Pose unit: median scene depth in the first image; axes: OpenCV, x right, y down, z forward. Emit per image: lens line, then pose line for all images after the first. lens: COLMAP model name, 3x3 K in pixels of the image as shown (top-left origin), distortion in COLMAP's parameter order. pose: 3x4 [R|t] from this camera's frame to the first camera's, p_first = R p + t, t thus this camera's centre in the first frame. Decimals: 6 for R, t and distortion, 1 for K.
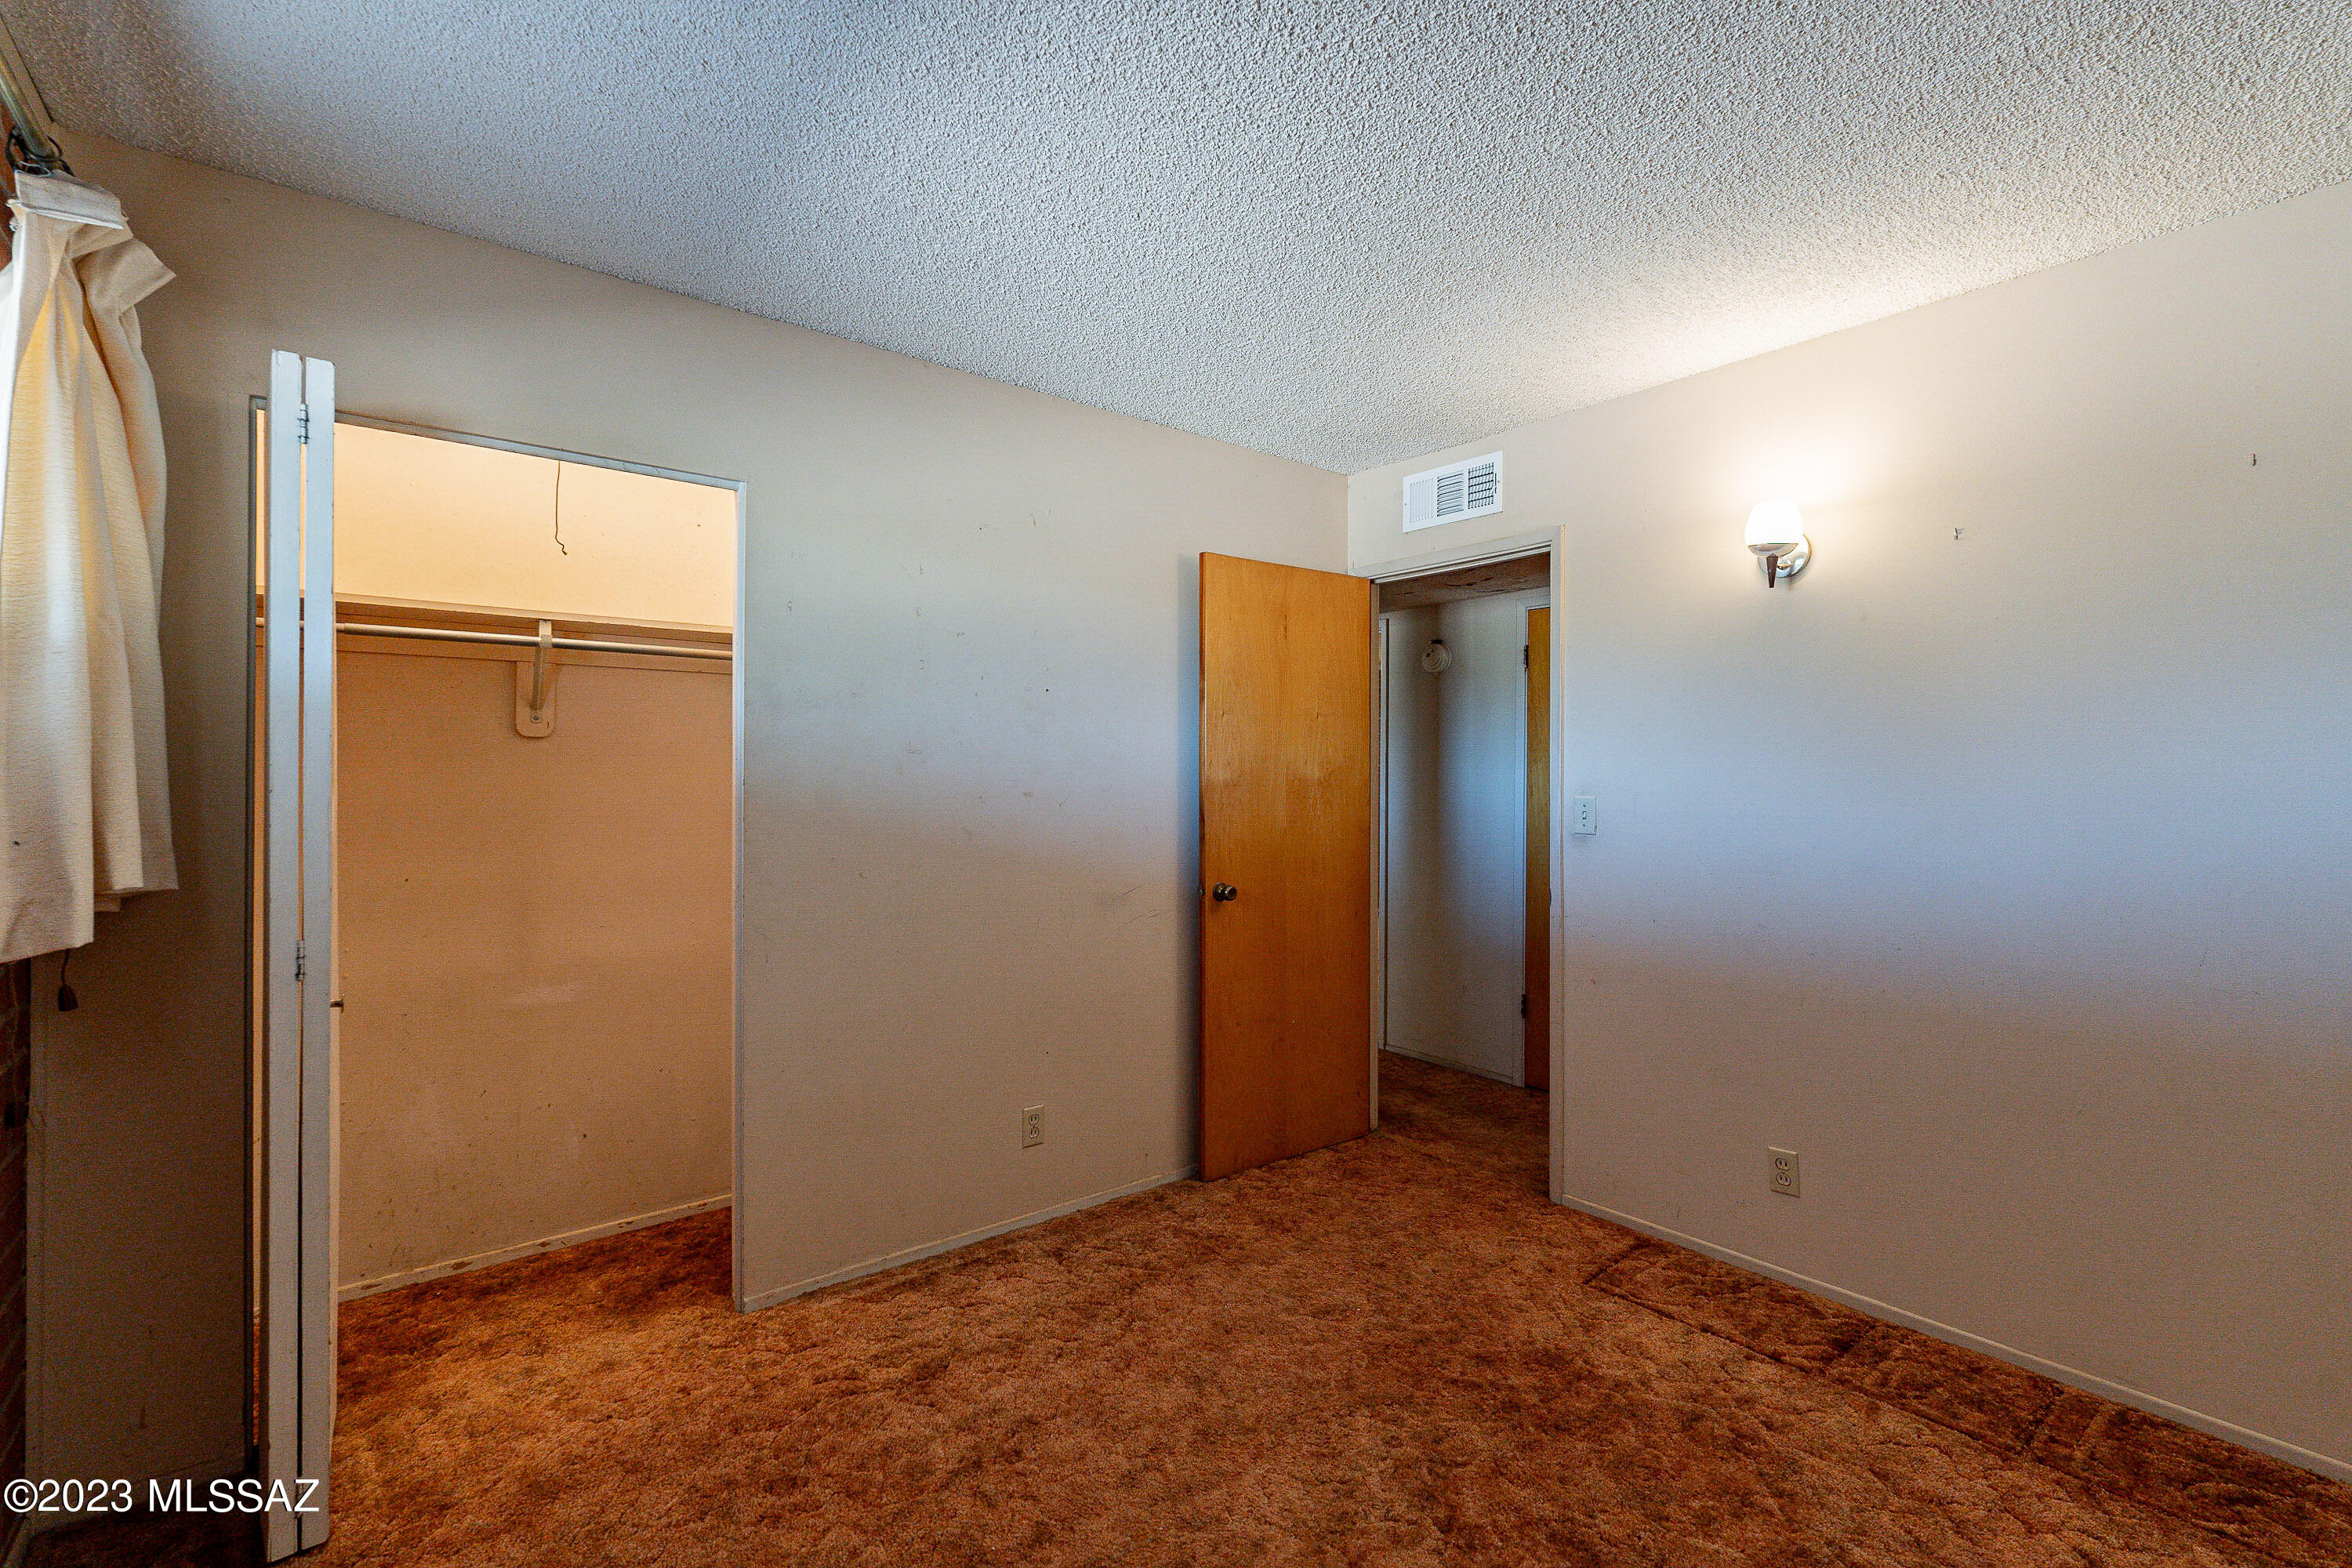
lens RADIAL K [[1034.1, 0, 1177.7], [0, 1034.1, 785.4], [0, 0, 1]] dist [-0.003199, 0.000552]
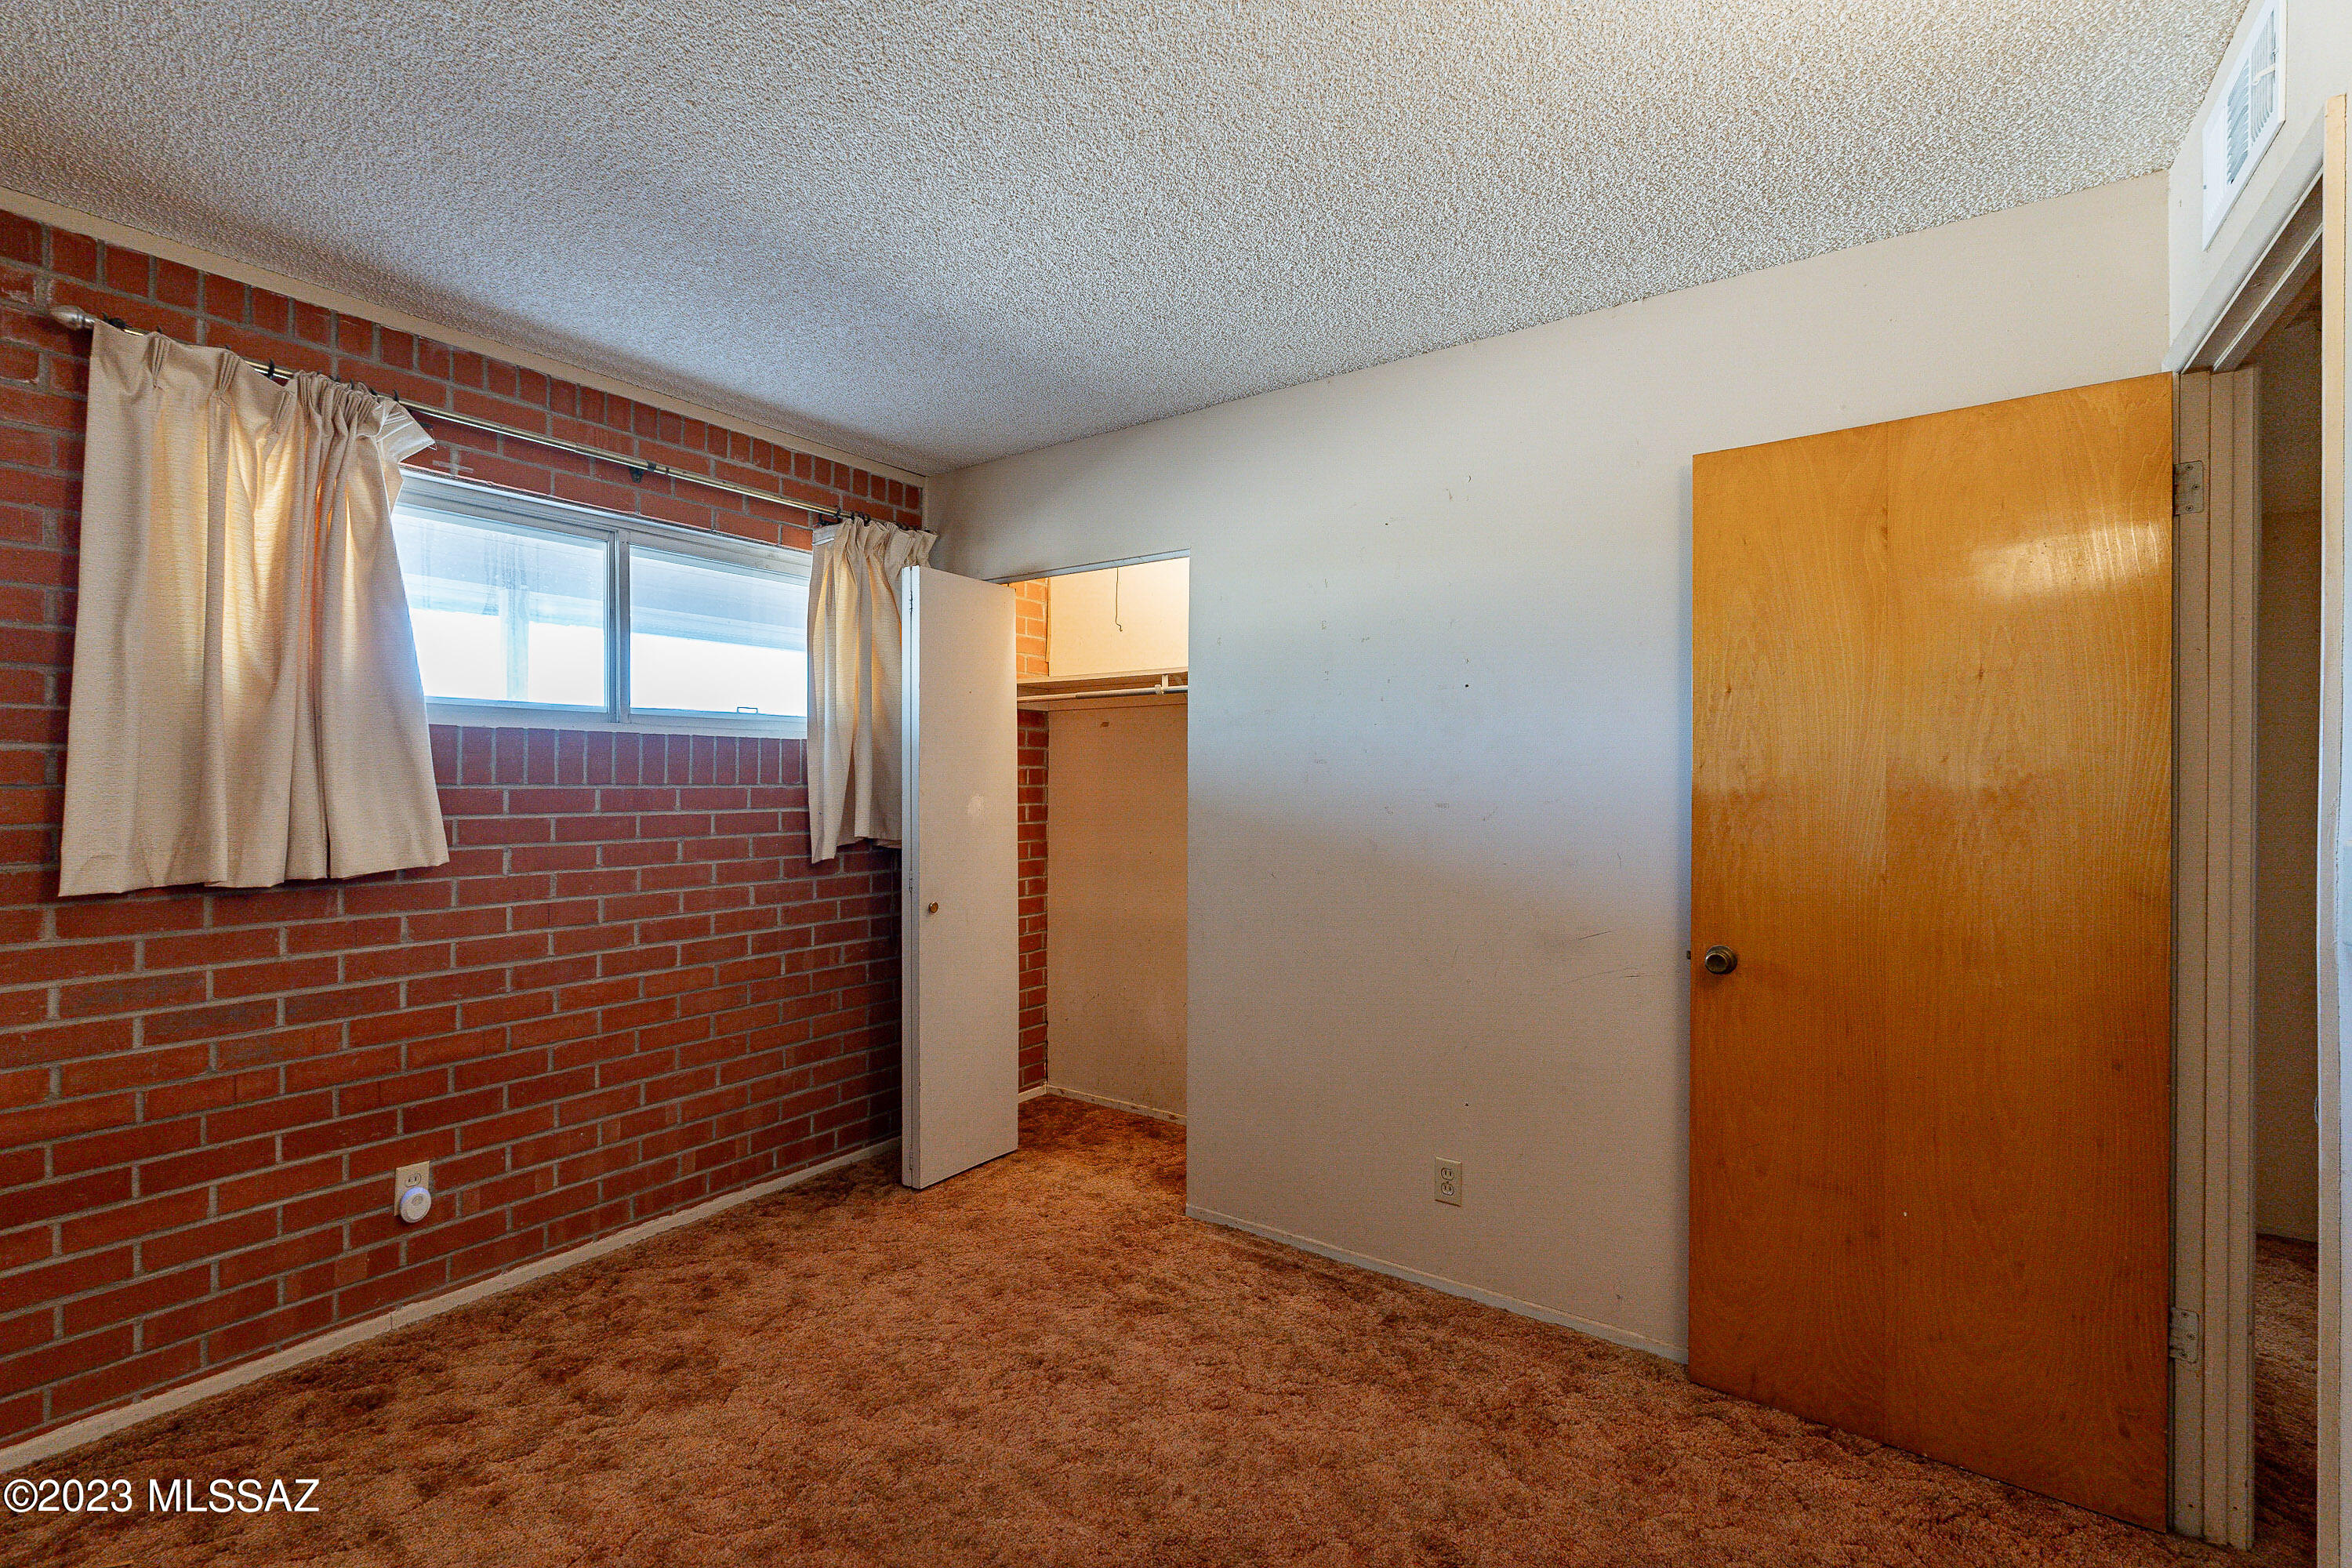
lens RADIAL K [[1034.1, 0, 1163.8], [0, 1034.1, 782.5], [0, 0, 1]] dist [-0.003199, 0.000552]
pose [[0.268636, -0.001020, -0.963241, 0.756562], [-0.007204, 0.999969, -0.003069, -0.007335], [0.963215, 0.007764, 0.268620, 0.617623]]
